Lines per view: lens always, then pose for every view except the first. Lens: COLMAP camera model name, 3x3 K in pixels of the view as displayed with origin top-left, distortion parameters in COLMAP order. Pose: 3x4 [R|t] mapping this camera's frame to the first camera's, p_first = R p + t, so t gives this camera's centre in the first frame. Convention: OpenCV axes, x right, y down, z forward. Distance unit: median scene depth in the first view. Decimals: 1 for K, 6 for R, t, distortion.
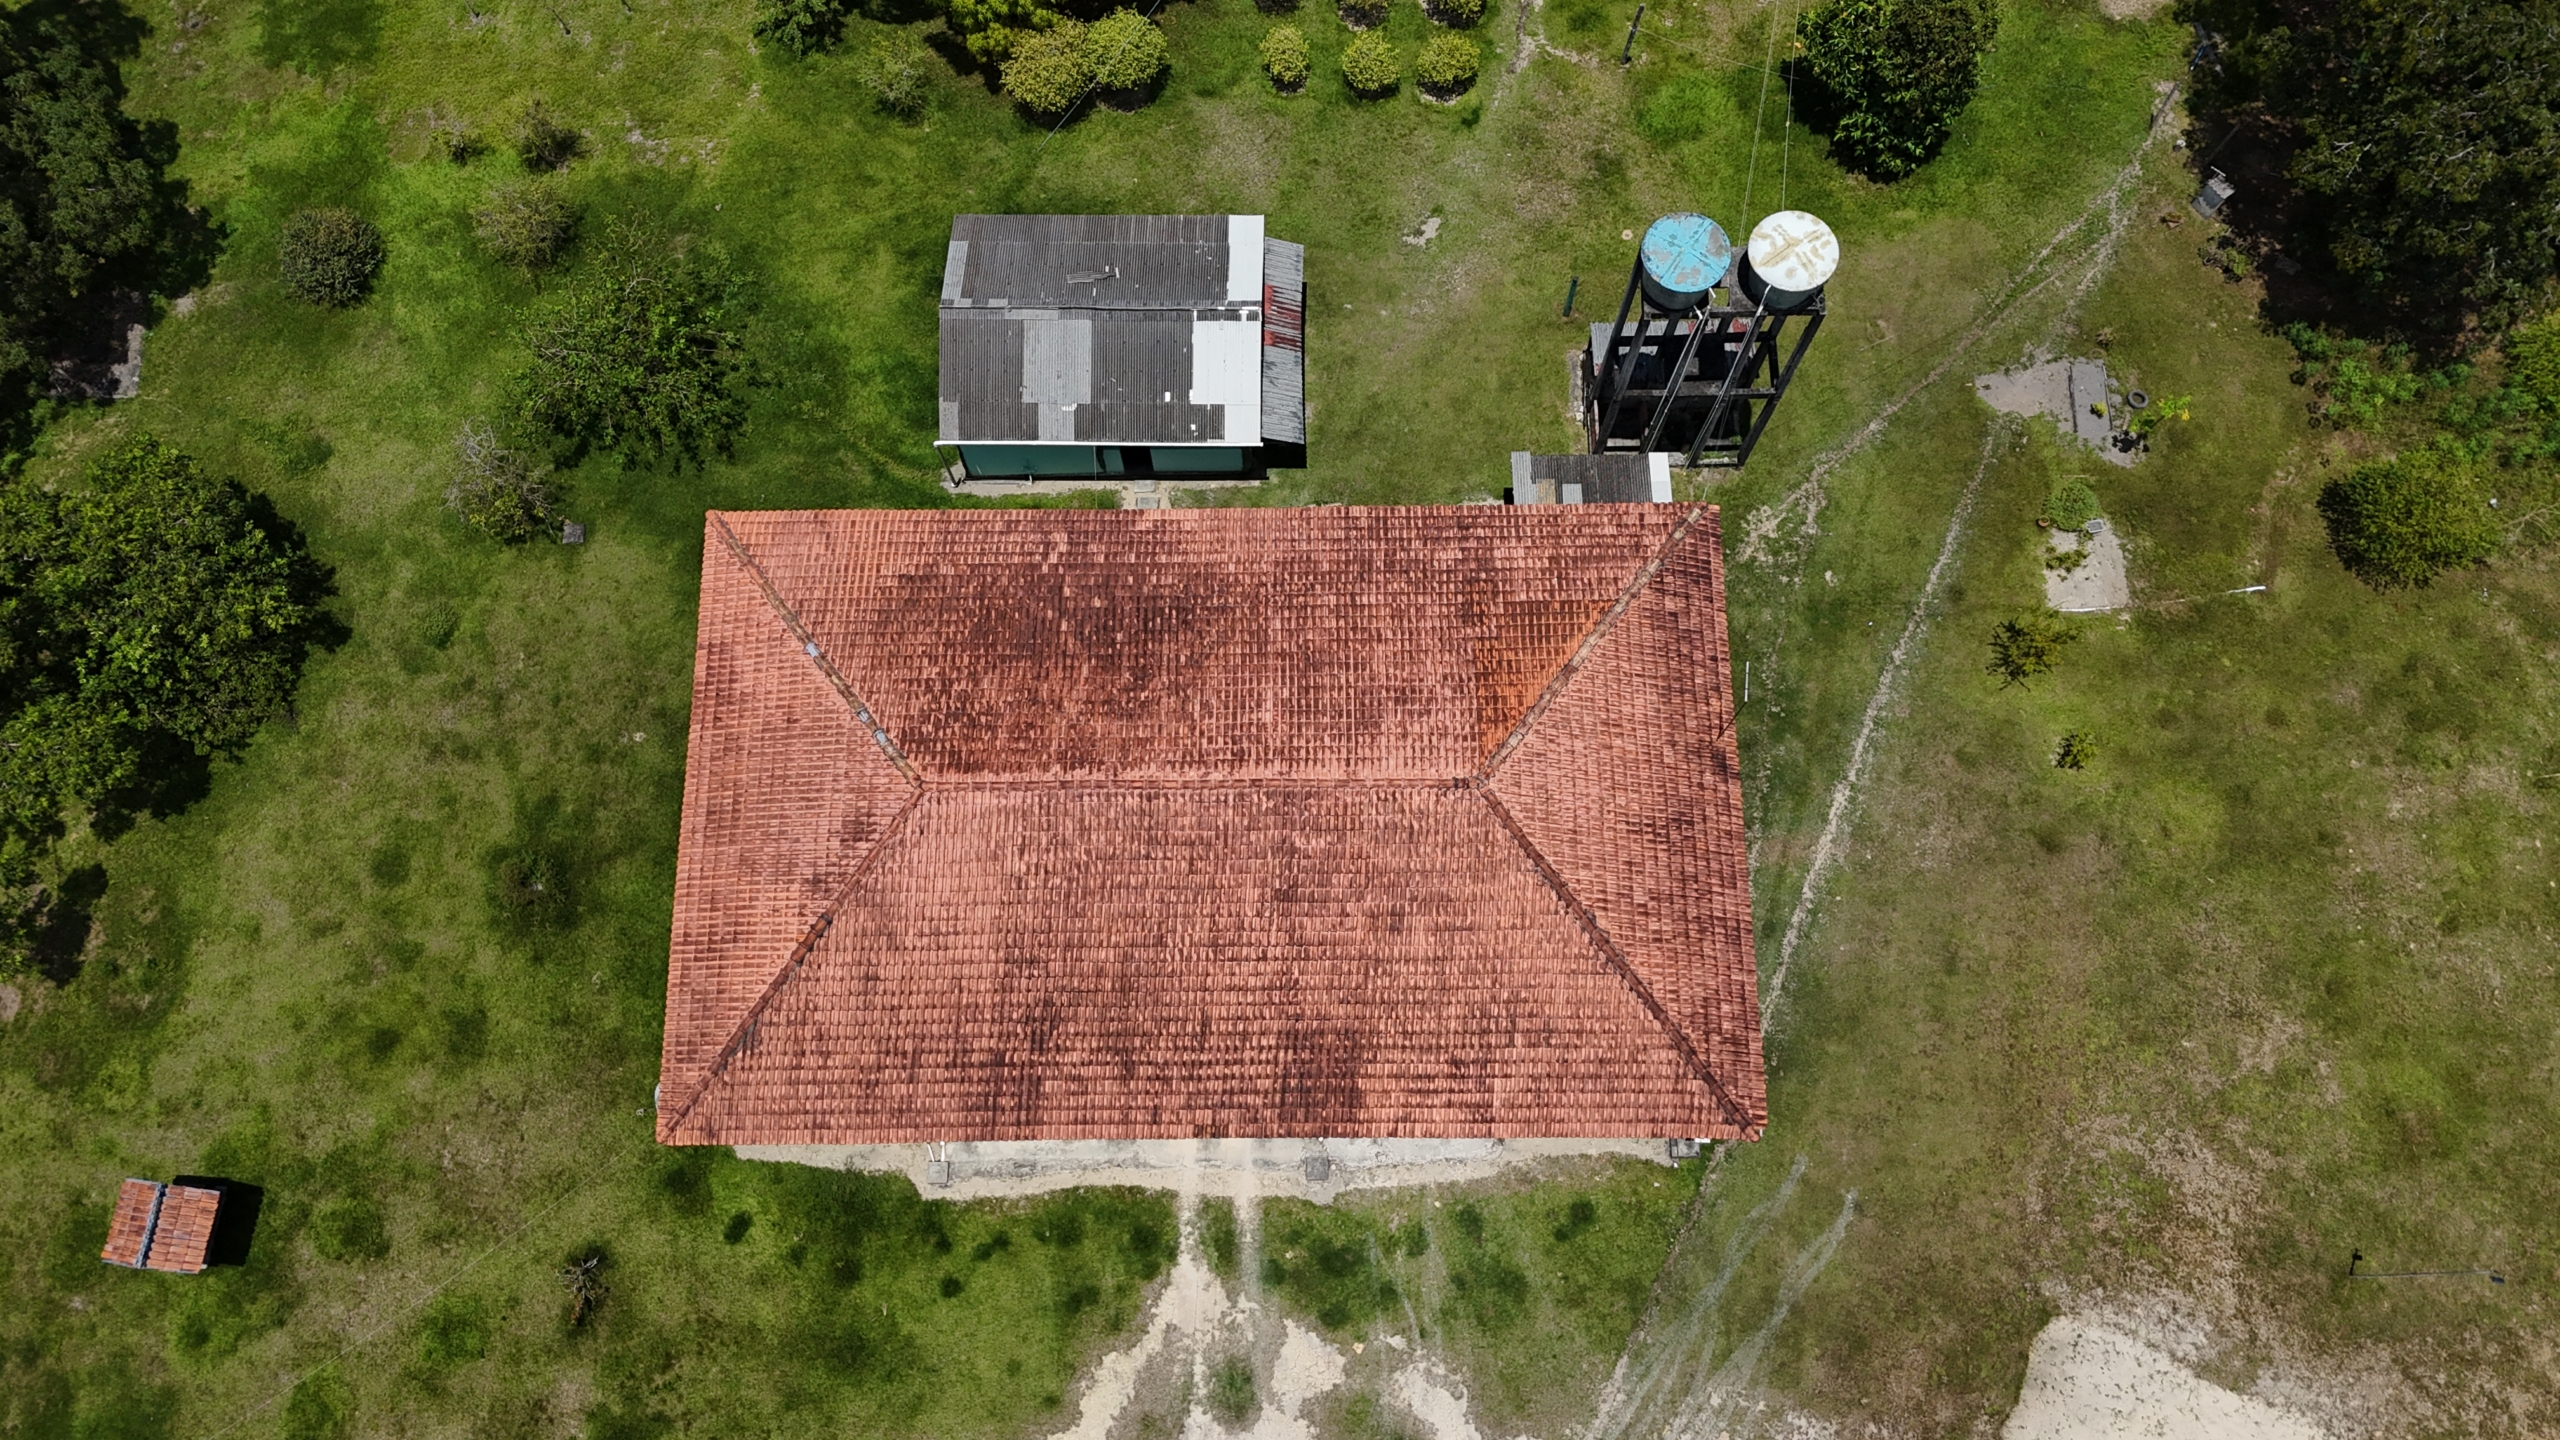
lens RADIAL K [[1884.8, 0, 1280.0], [0, 1884.8, 720.0], [0, 0, 1]] dist [0.050507, -0.024663]
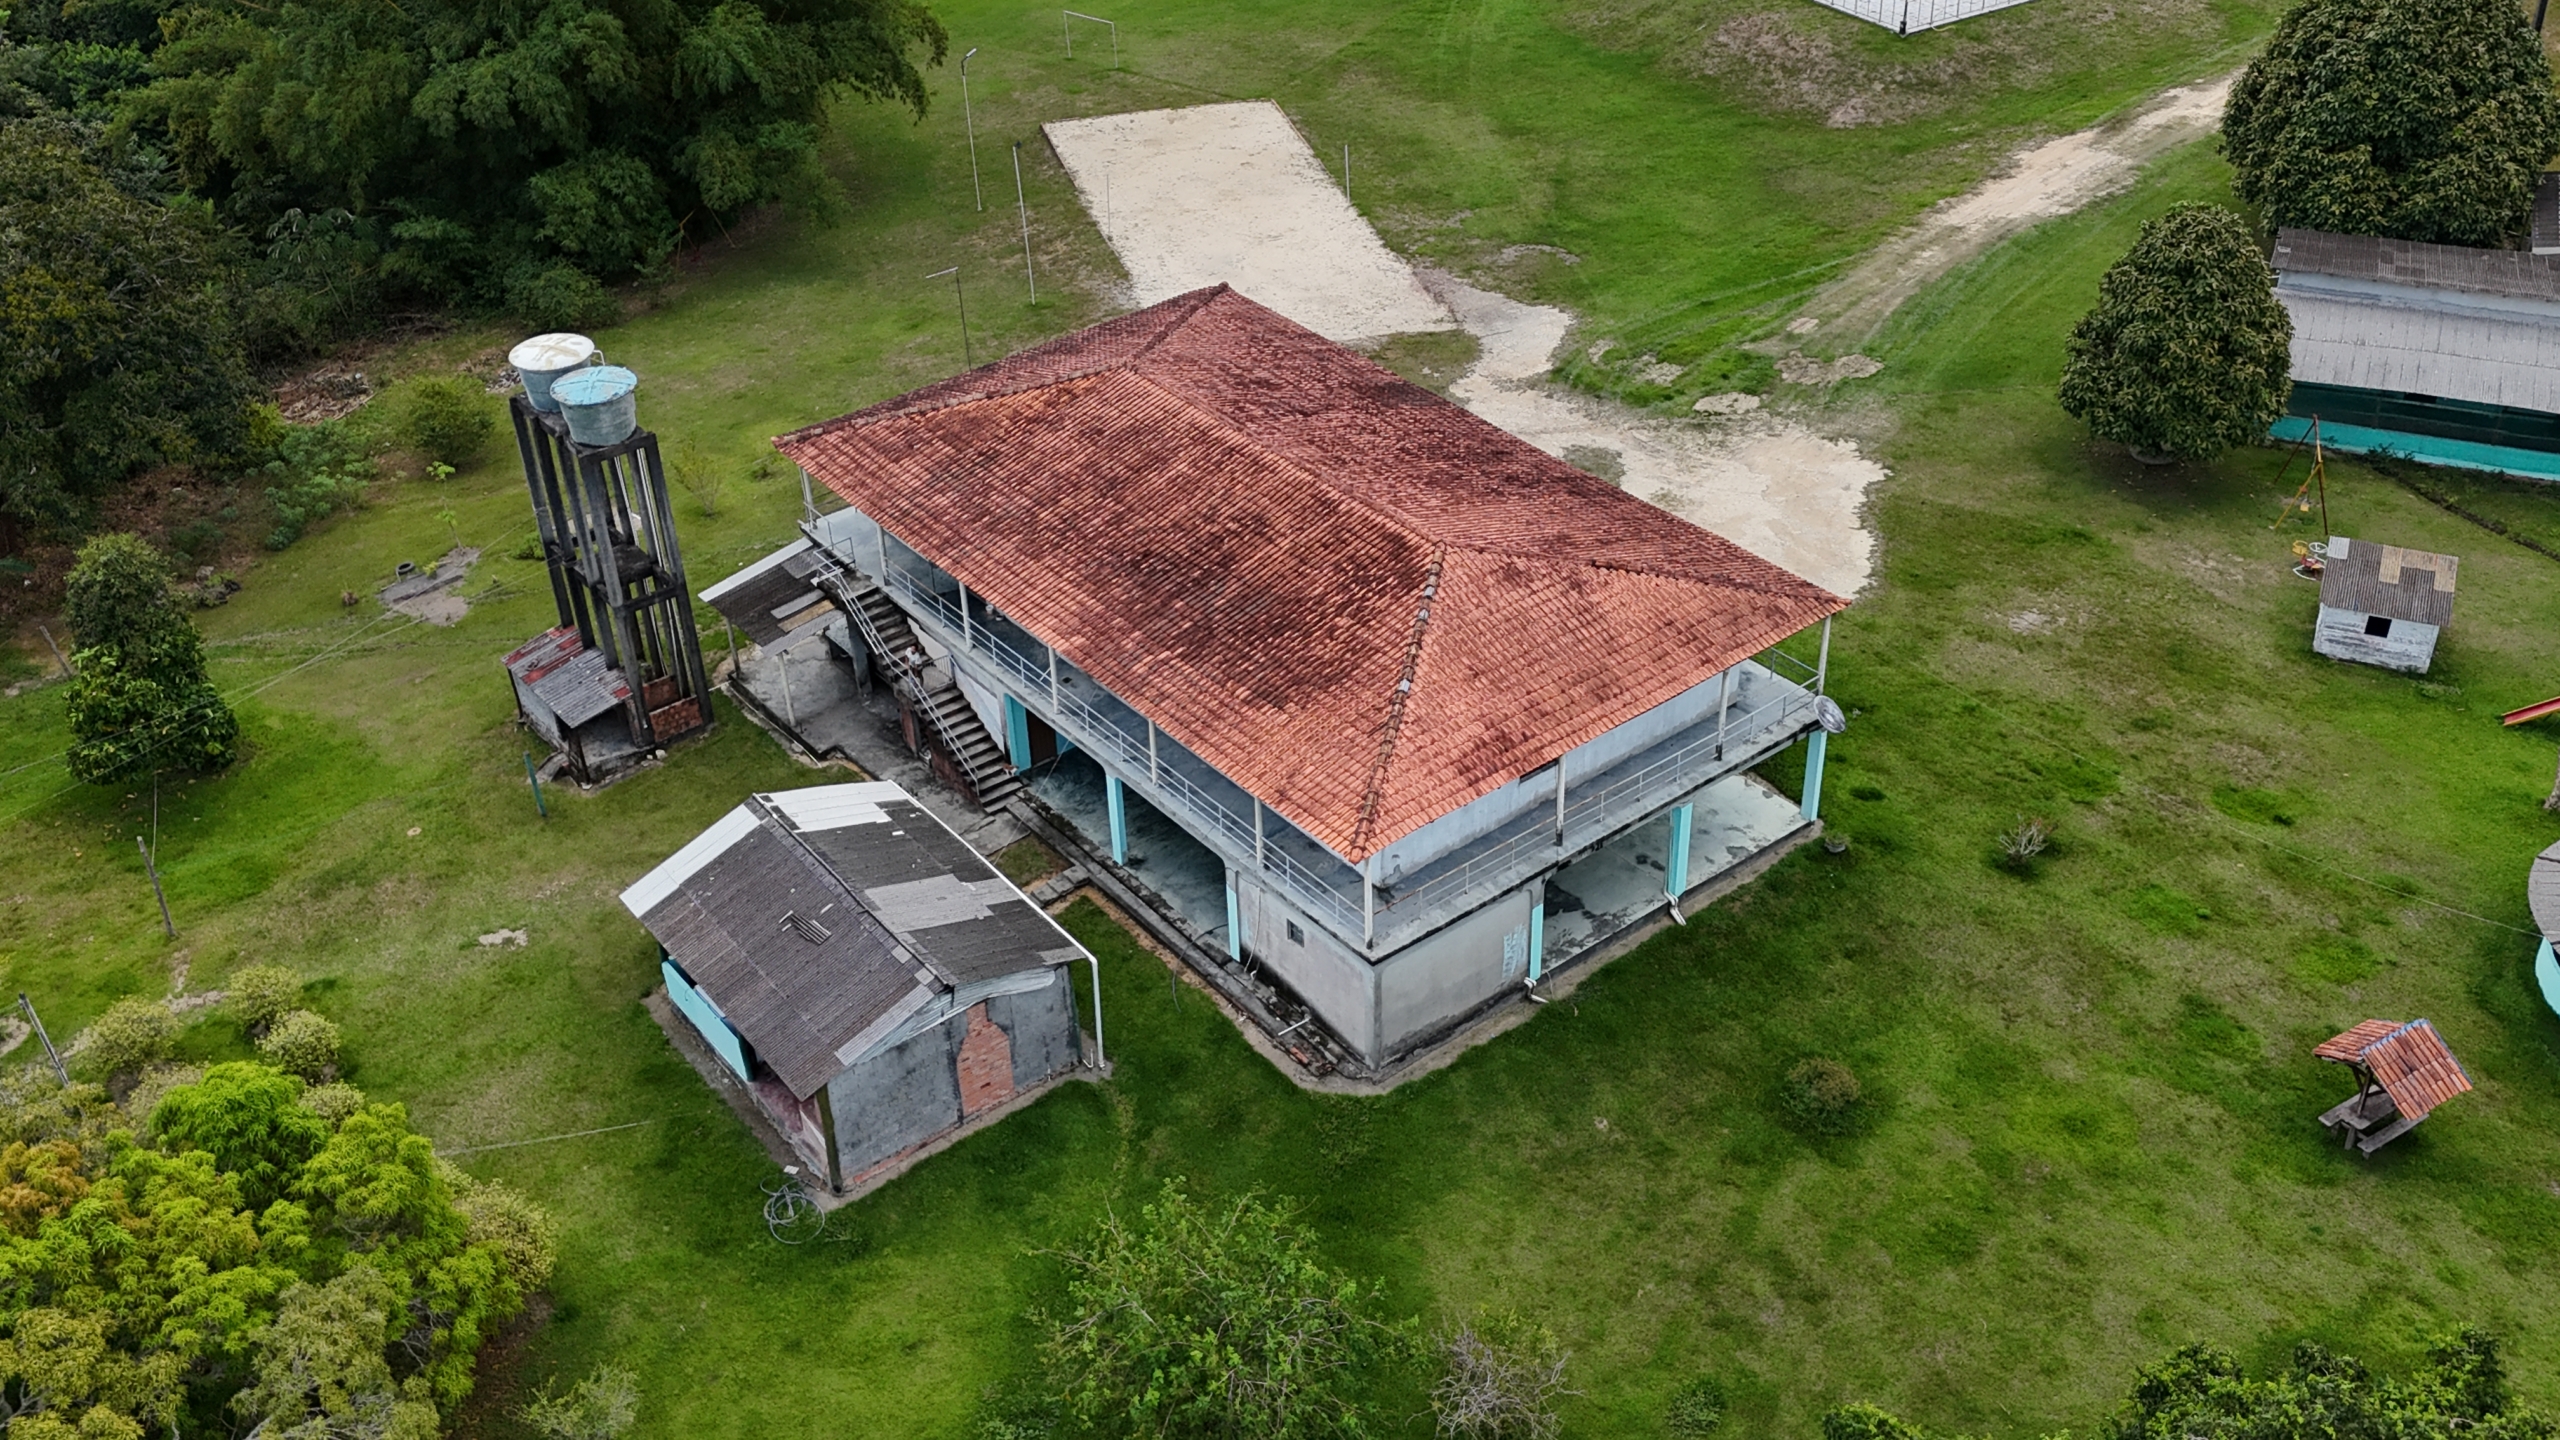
lens RADIAL K [[2370.6, 0, 1280.0], [0, 2370.6, 720.0], [0, 0, 1]] dist [0.112092, -0.163967]
pose [[-0.613624, -0.419884, 0.668703, -0.872727], [0.767268, -0.117093, 0.630547, -0.718671], [-0.186456, 0.899993, 0.394014, 0.500845]]
